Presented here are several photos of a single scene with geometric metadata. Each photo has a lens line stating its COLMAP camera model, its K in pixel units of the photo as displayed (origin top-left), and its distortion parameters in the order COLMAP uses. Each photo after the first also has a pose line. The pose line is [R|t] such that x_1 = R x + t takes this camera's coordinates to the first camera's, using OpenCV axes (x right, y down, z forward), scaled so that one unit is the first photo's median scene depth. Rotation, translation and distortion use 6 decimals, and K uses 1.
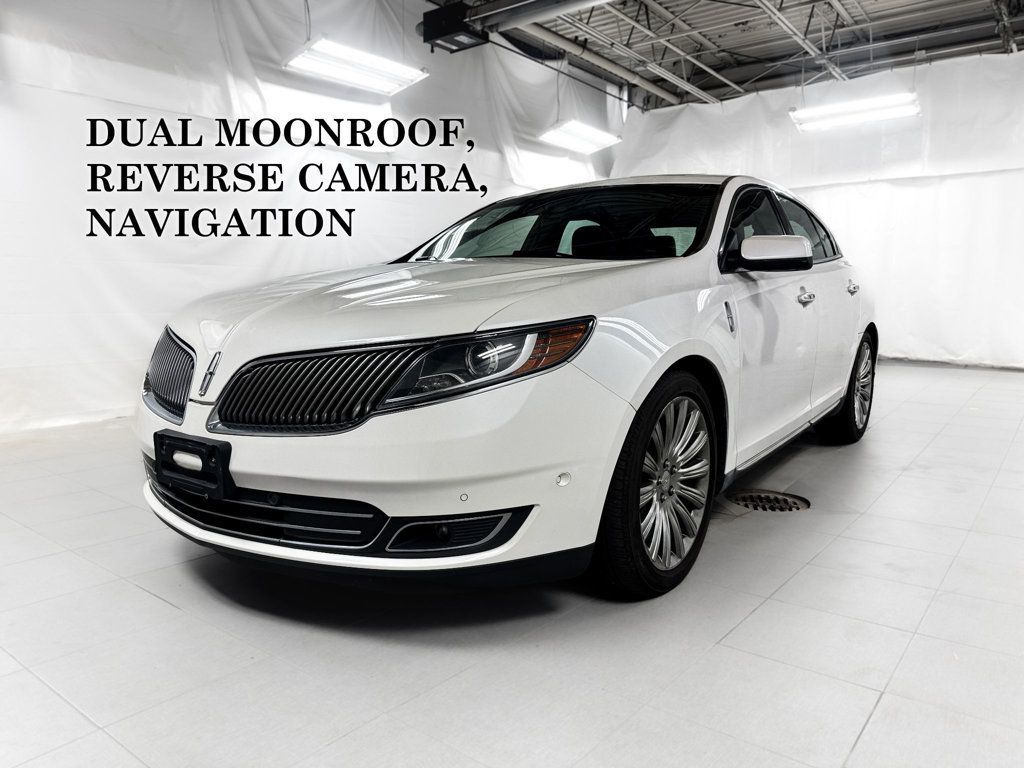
lens RADIAL K [[738.0, 0, 512.0], [0, 738.0, 384.0], [0, 0, 1]] dist [0.016662, -0.018761]
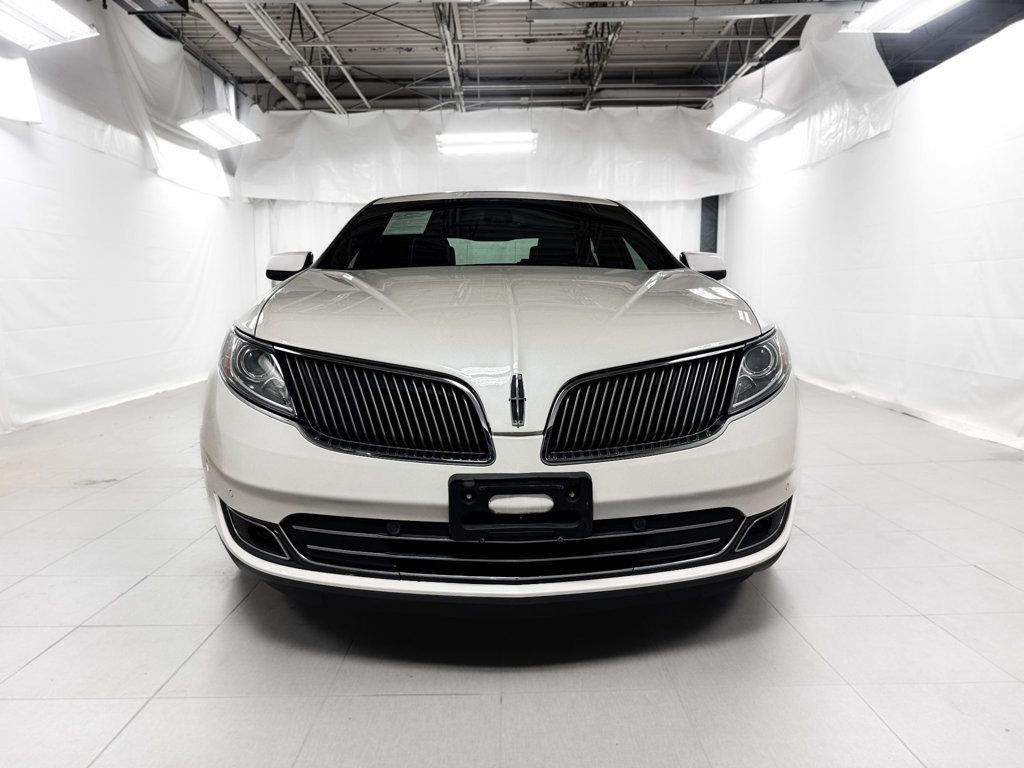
lens RADIAL K [[738.0, 0, 512.0], [0, 738.0, 384.0], [0, 0, 1]] dist [0.016662, -0.018761]
pose [[0.787778, -0.079634, 0.610790, -0.231579], [0.086436, 0.996088, 0.018387, -0.011678], [-0.609865, 0.038310, 0.791579, 0.083683]]
